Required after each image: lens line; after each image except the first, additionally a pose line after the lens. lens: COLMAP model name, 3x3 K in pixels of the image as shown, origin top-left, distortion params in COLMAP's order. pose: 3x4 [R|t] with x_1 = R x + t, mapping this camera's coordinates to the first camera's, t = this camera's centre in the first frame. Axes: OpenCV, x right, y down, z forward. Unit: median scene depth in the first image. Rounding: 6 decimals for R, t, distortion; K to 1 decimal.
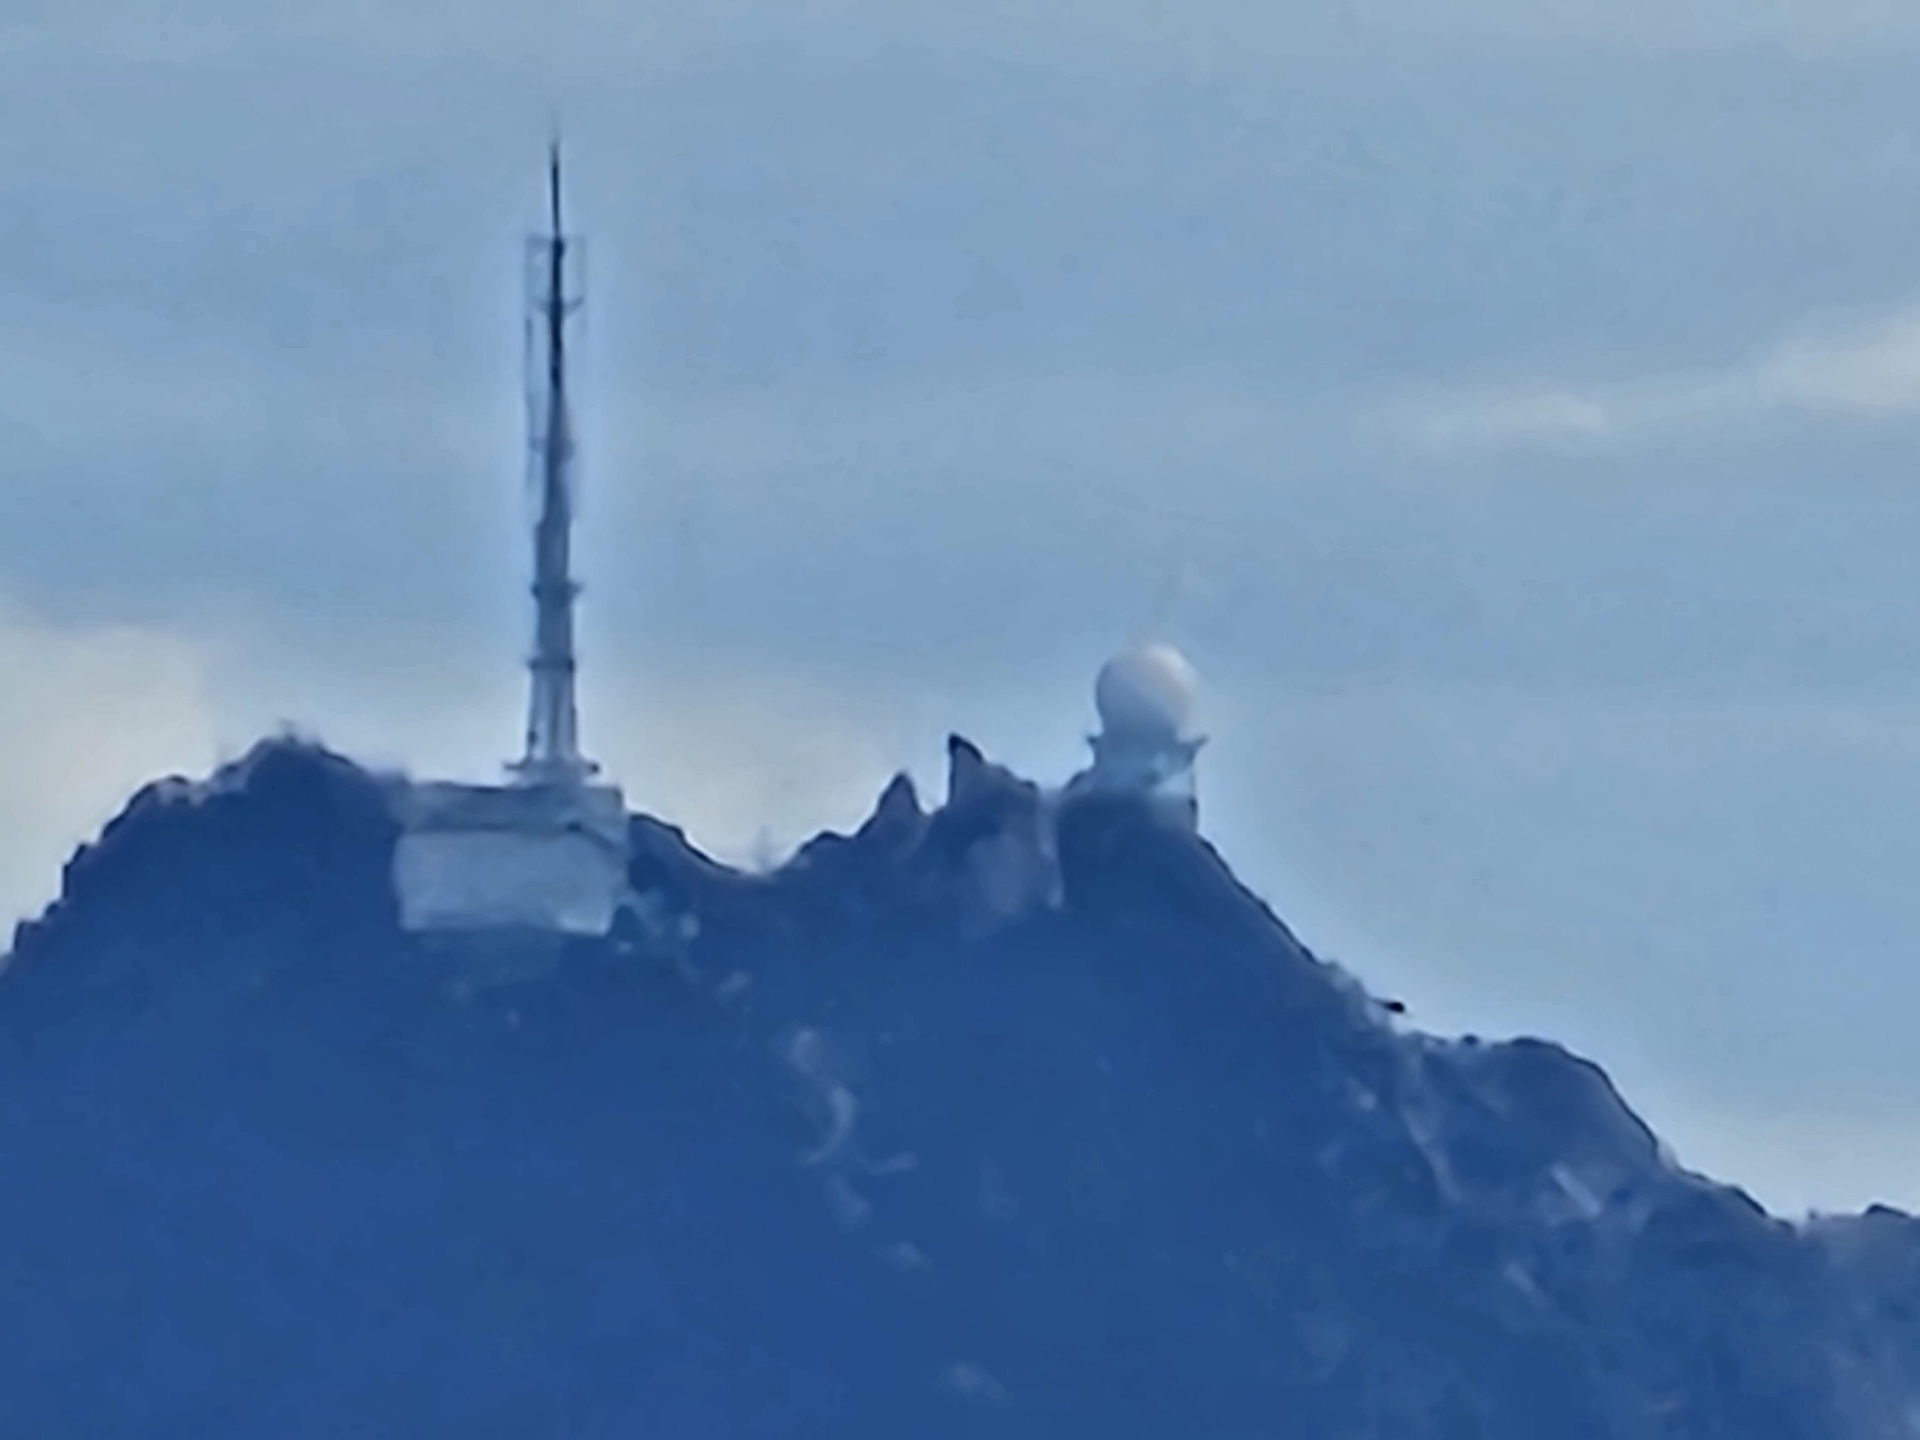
lens RADIAL K [[14019.2, 0, 960.0], [0, 14019.2, 720.0], [0, 0, 1]] dist [1.567314, 23.579286]
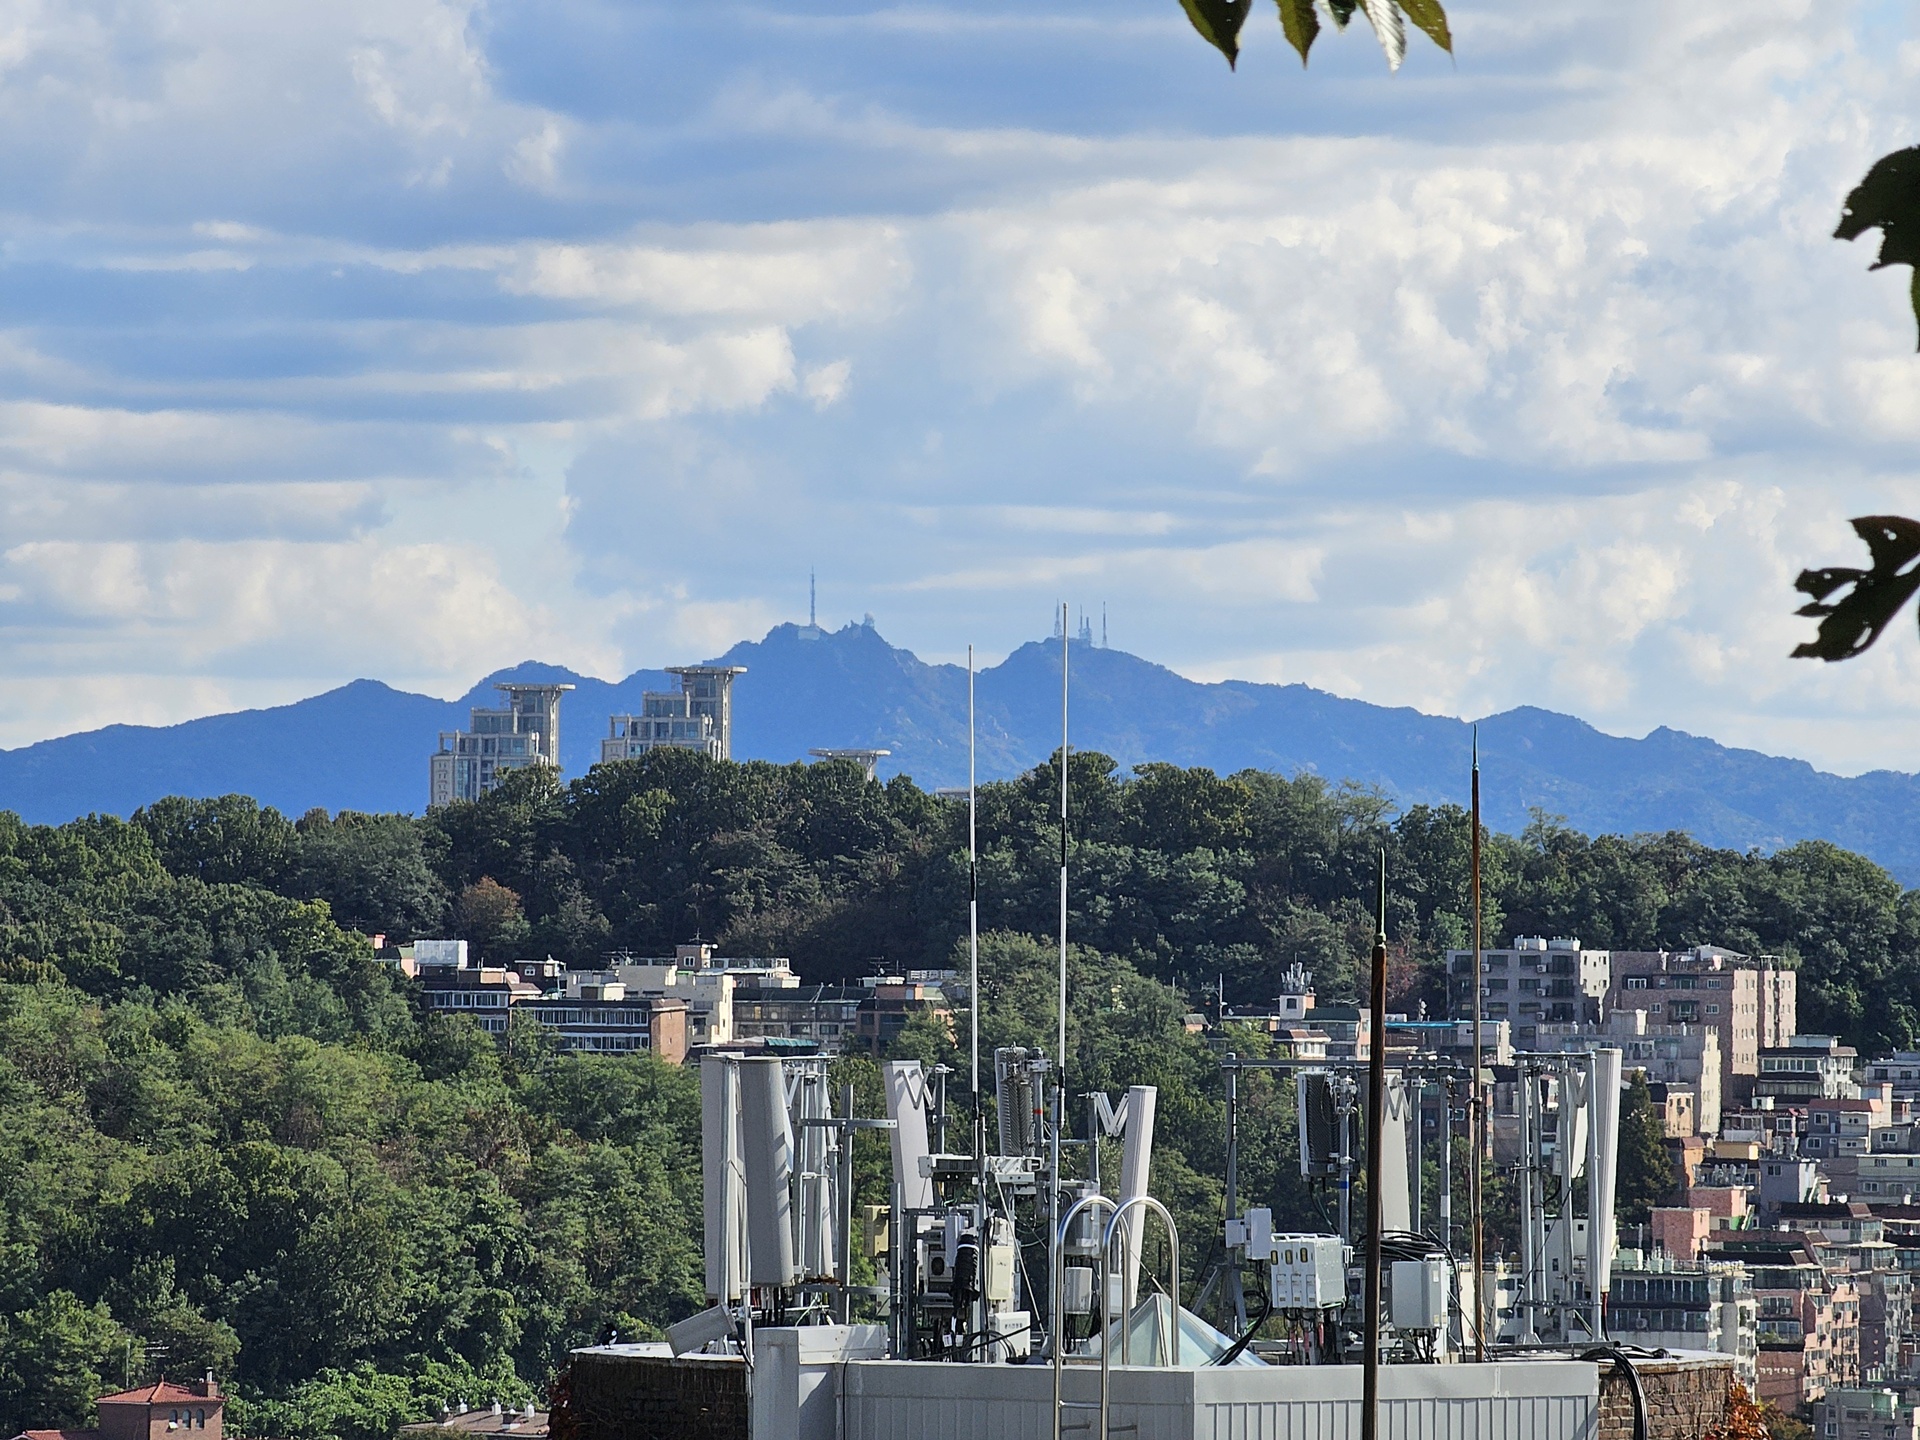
lens RADIAL K [[14019.2, 0, 960.0], [0, 14019.2, 720.0], [0, 0, 1]] dist [1.567314, 23.579286]
pose [[0.999970, -0.004097, -0.006510, 0.148636], [0.004316, 0.999411, 0.034040, -0.279892], [0.006367, -0.034067, 0.999399, -9.444312]]
